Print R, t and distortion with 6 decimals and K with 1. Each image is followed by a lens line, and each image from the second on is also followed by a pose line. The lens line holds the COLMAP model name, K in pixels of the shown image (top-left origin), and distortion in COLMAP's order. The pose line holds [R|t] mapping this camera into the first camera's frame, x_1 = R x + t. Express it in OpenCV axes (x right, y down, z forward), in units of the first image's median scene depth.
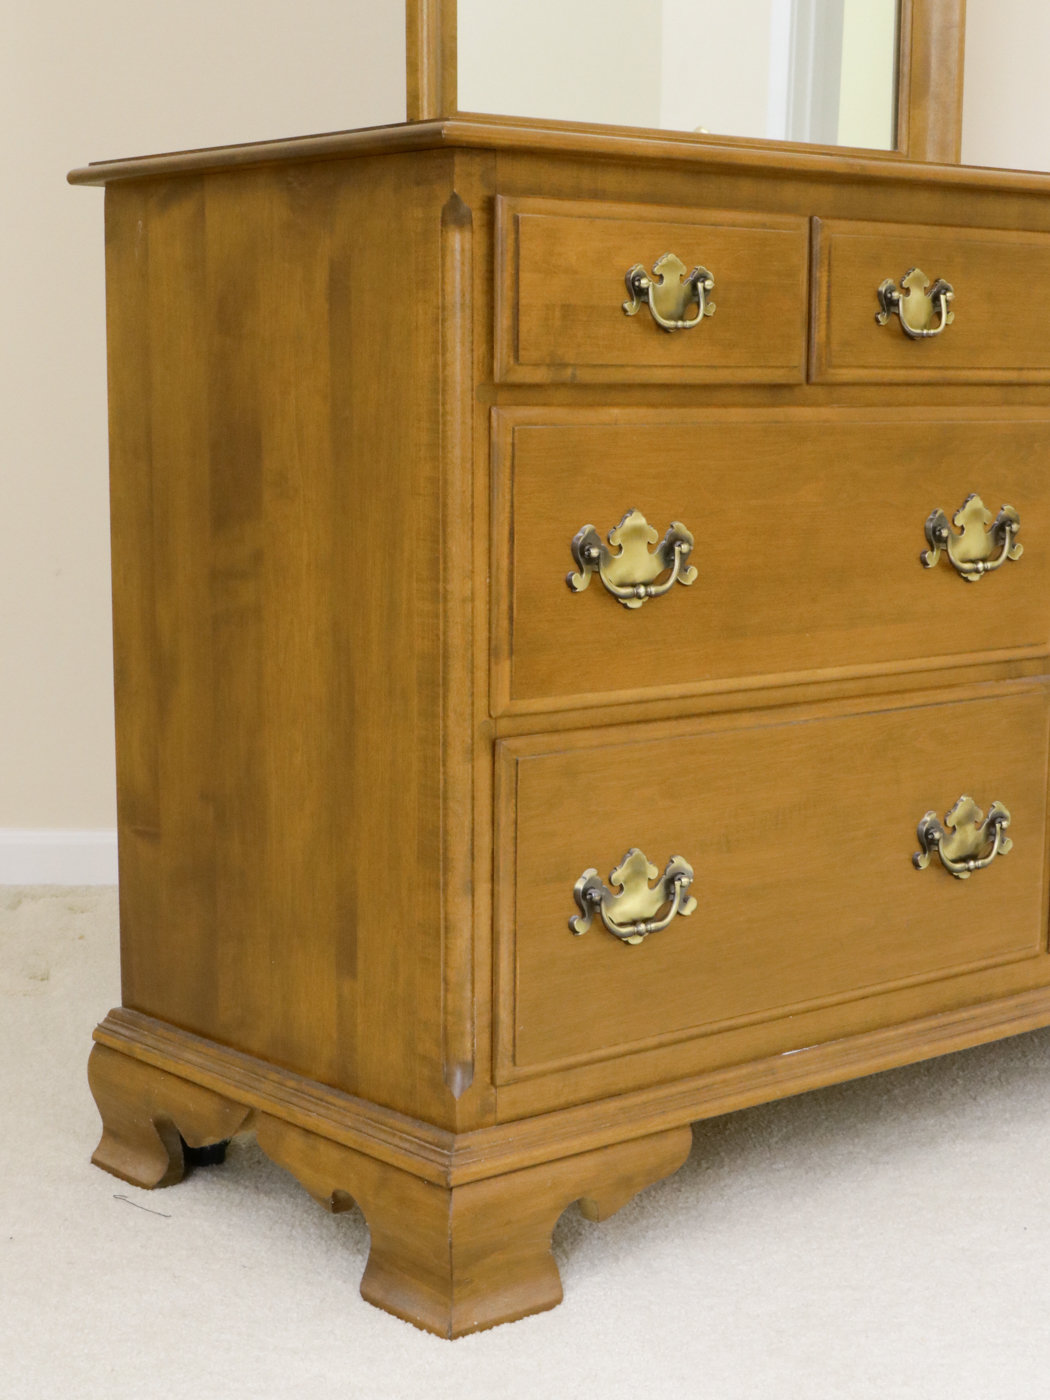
lens RADIAL K [[2408.8, 0, 525.3], [0, 2408.8, 724.1], [0, 0, 1]] dist [-0.021127, 0.098921]
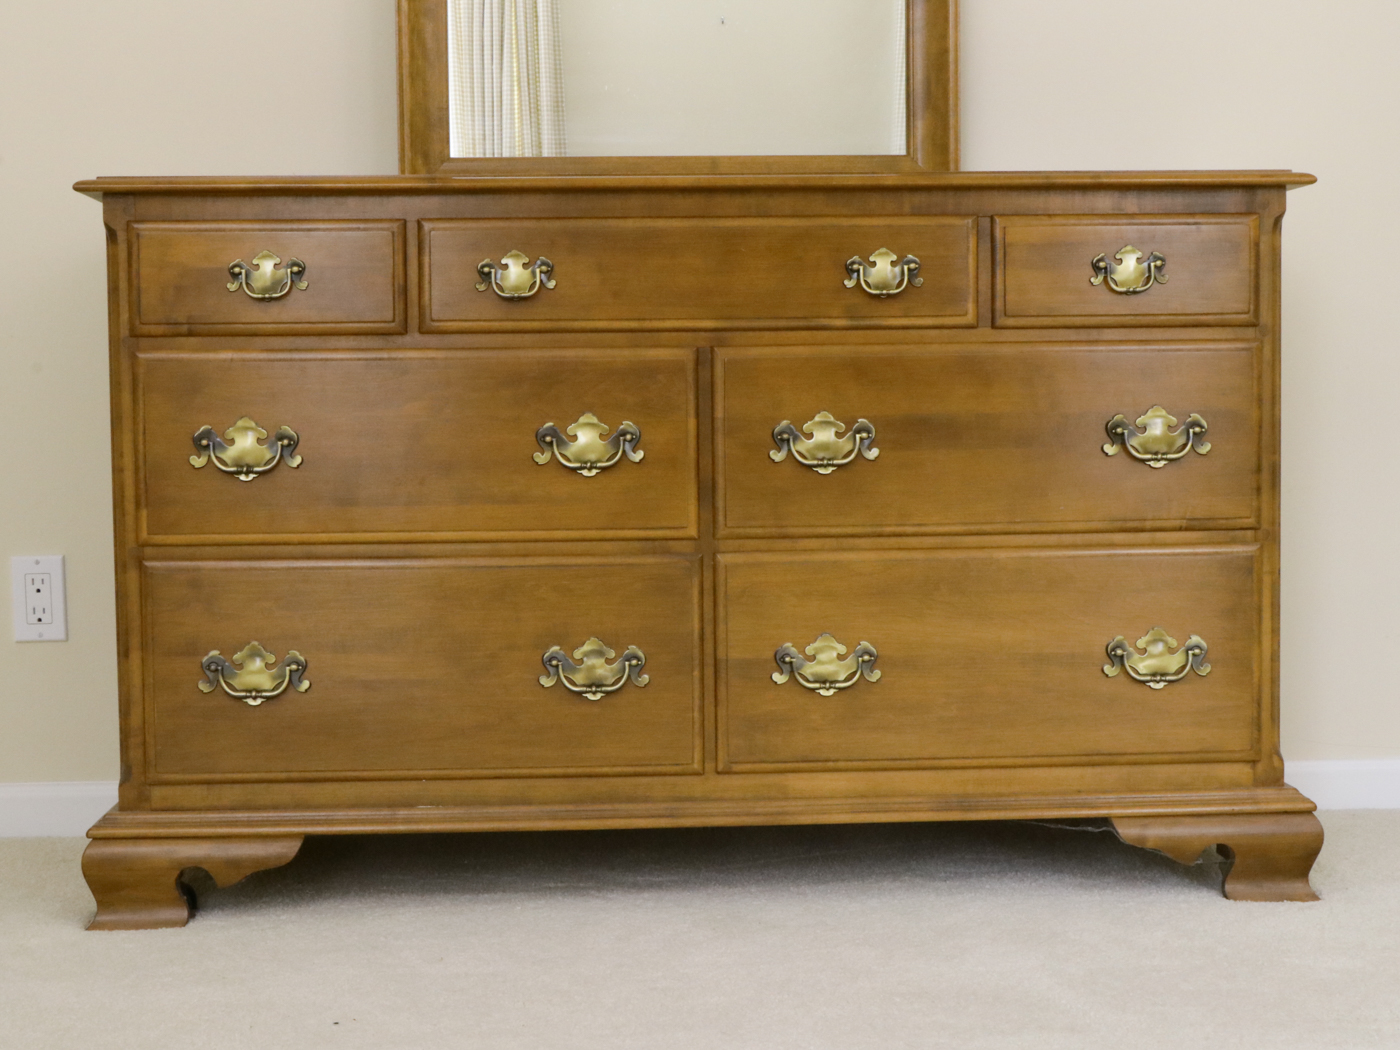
lens RADIAL K [[2408.8, 0, 700.0], [0, 2408.8, 525.0], [0, 0, 1]] dist [-0.021127, 0.098921]
pose [[0.795941, 0.017803, -0.605112, 1.170218], [-0.072456, 0.995184, -0.066026, 0.058359], [0.601022, 0.096397, 0.793398, -0.035669]]
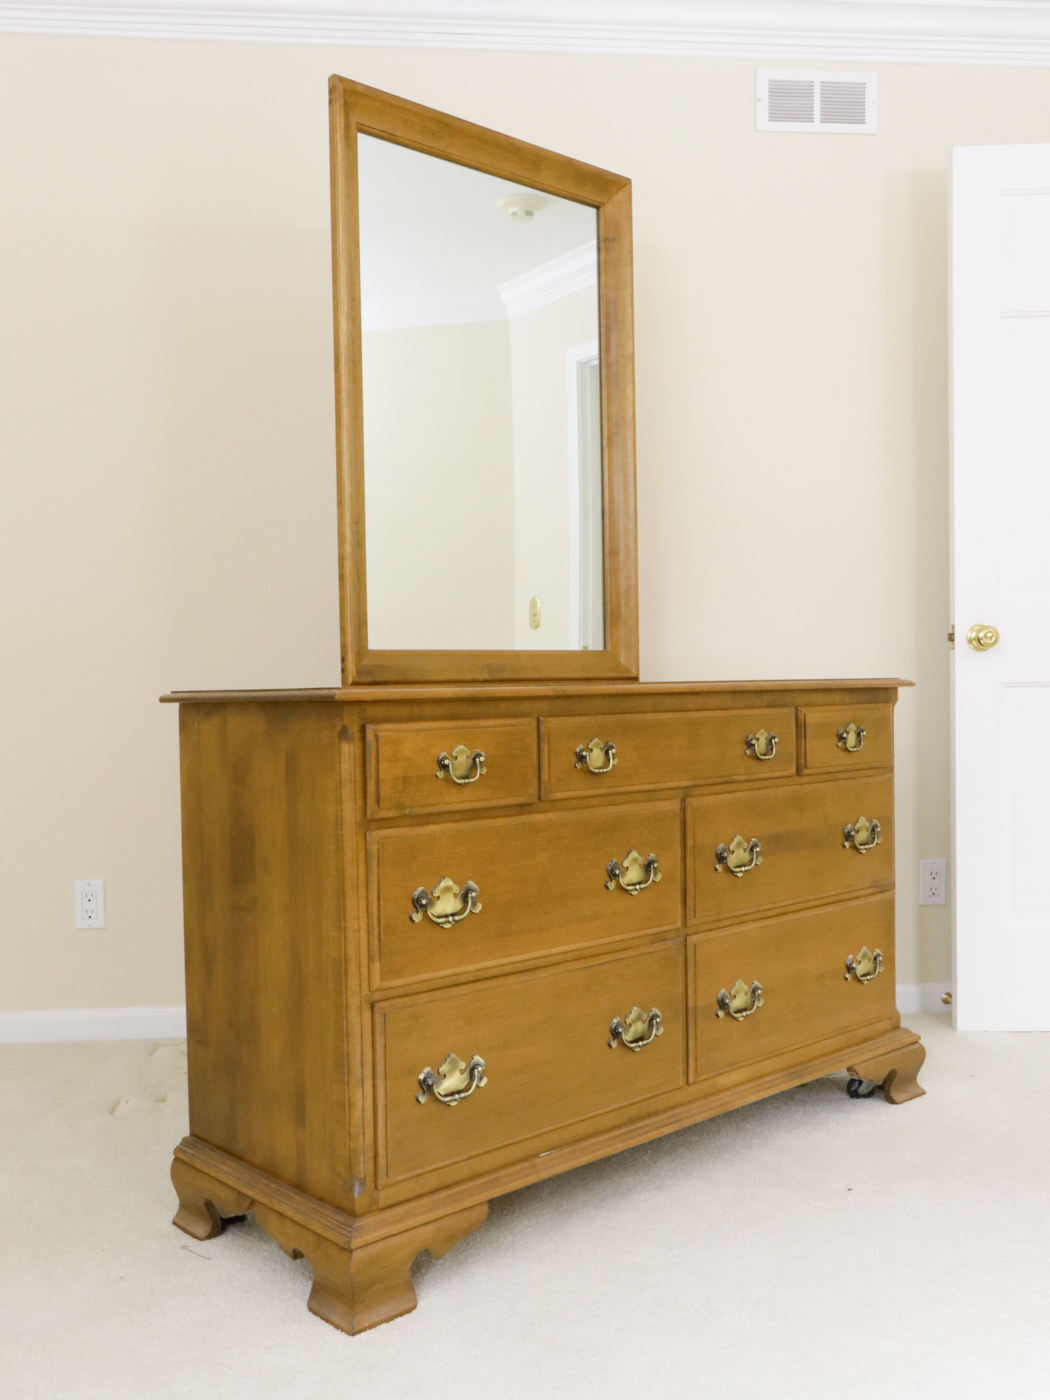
lens RADIAL K [[1295.1, 0, 523.3], [0, 1295.1, 723.1], [0, 0, 1]] dist [0.007456, 0.011726]
pose [[0.999147, -0.024305, 0.033396, 0.073433], [0.027979, 0.993044, -0.114371, -0.088283], [-0.030384, 0.115208, 0.992877, -0.045060]]
